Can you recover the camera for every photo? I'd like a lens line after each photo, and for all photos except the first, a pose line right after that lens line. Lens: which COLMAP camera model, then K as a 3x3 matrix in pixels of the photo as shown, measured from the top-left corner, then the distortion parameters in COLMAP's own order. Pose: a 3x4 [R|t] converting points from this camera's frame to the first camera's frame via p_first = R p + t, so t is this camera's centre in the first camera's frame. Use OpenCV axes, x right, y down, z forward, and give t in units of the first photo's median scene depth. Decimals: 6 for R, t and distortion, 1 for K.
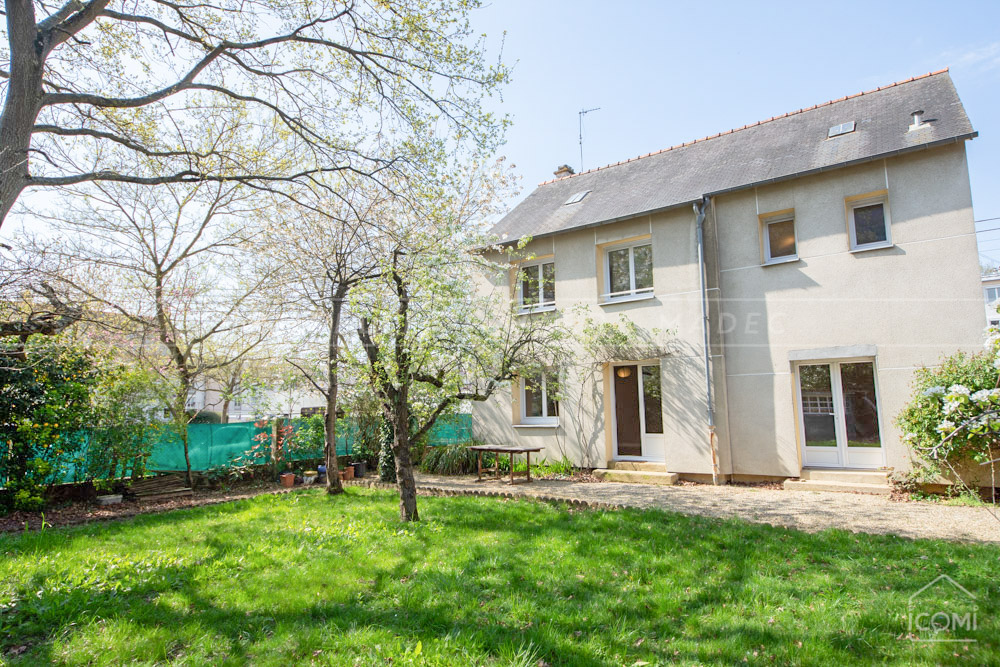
lens RADIAL K [[578.5, 0, 500.0], [0, 578.5, 333.5], [0, 0, 1]] dist [0.031640, -0.033308]
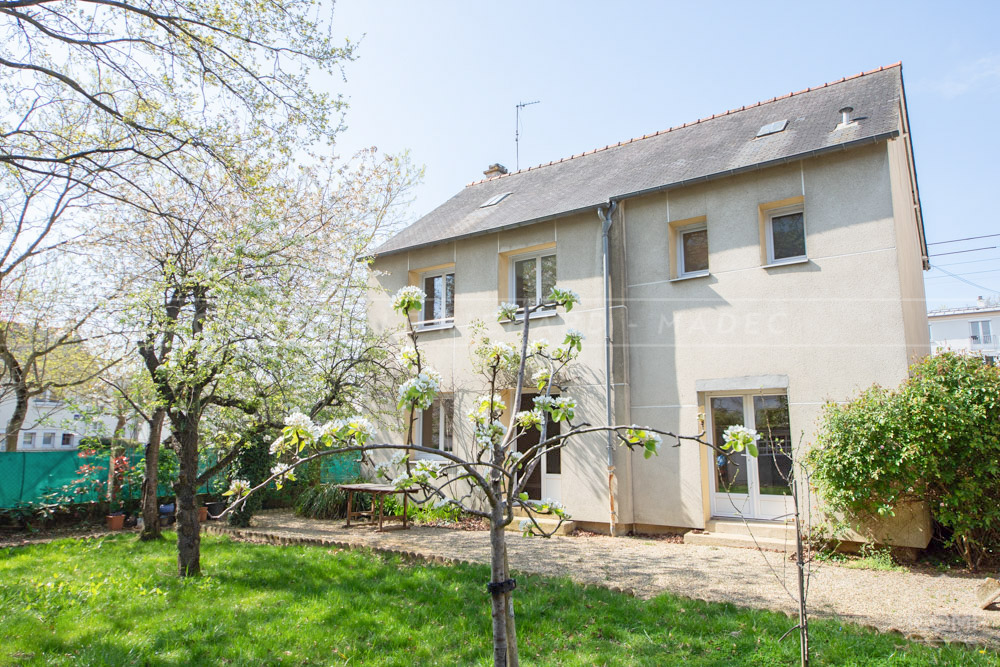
lens RADIAL K [[651.5, 0, 500.0], [0, 651.5, 333.5], [0, 0, 1]] dist [0.041383, -0.036690]
pose [[0.999626, 0.023187, 0.014534, 0.182173], [-0.022658, 0.999112, -0.035516, 0.001984], [-0.015344, 0.035173, 0.999263, 0.033993]]
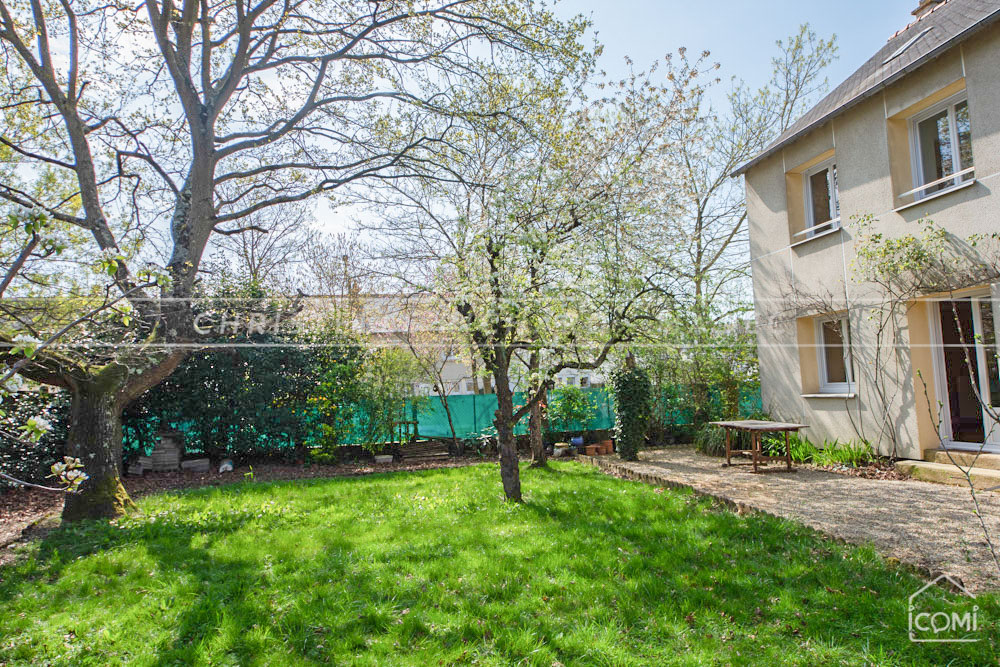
lens RADIAL K [[651.5, 0, 500.0], [0, 651.5, 333.5], [0, 0, 1]] dist [0.041383, -0.036690]
pose [[0.735357, -0.069071, -0.674151, 0.381904], [0.116232, 0.992906, 0.025056, 0.019534], [0.667638, -0.096783, 0.738169, 0.166776]]
